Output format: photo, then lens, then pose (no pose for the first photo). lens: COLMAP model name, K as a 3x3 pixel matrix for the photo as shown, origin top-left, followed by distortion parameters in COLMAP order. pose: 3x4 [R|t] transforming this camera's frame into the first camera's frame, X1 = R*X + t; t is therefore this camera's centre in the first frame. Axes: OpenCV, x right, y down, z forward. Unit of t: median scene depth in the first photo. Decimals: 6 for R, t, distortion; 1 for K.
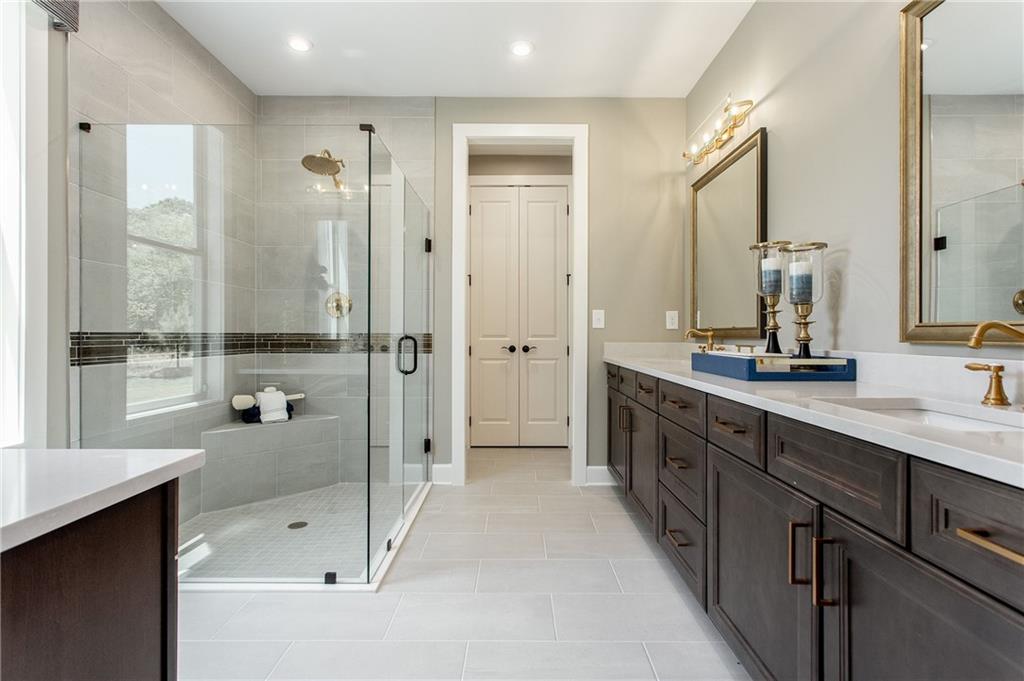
lens RADIAL K [[489.8, 0, 513.8], [0, 489.8, 337.3], [0, 0, 1]] dist [0.002472, 0.002845]
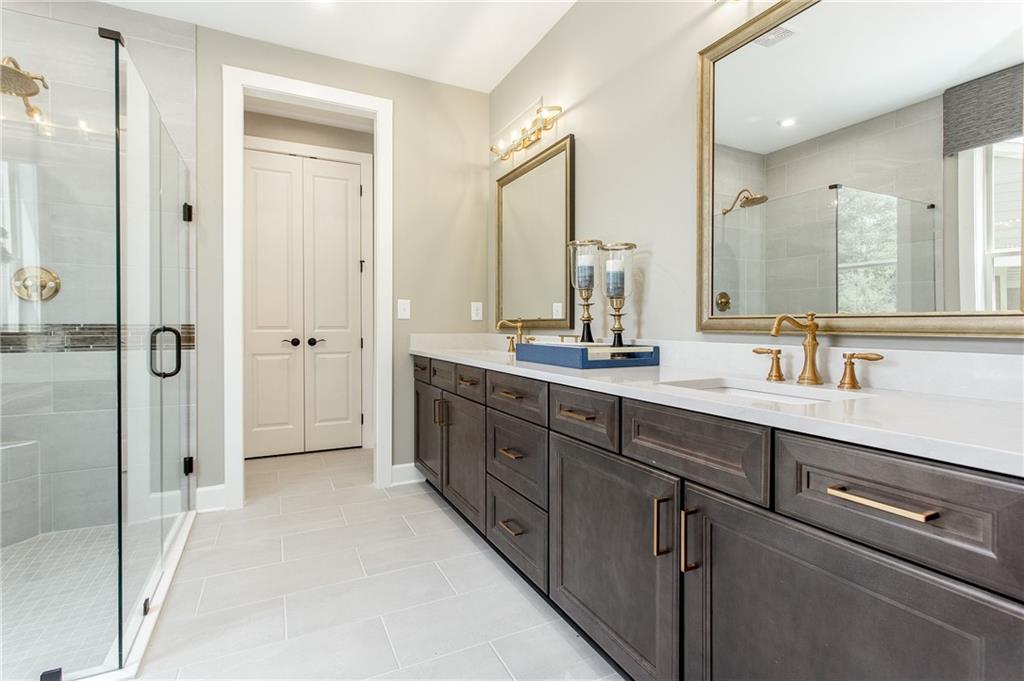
lens RADIAL K [[489.8, 0, 516.9], [0, 489.8, 333.3], [0, 0, 1]] dist [0.002472, 0.002845]
pose [[0.893597, -0.007632, 0.448805, -0.073385], [0.003104, 0.999937, 0.010823, 0.000027], [-0.448860, -0.008278, 0.893564, 0.068709]]
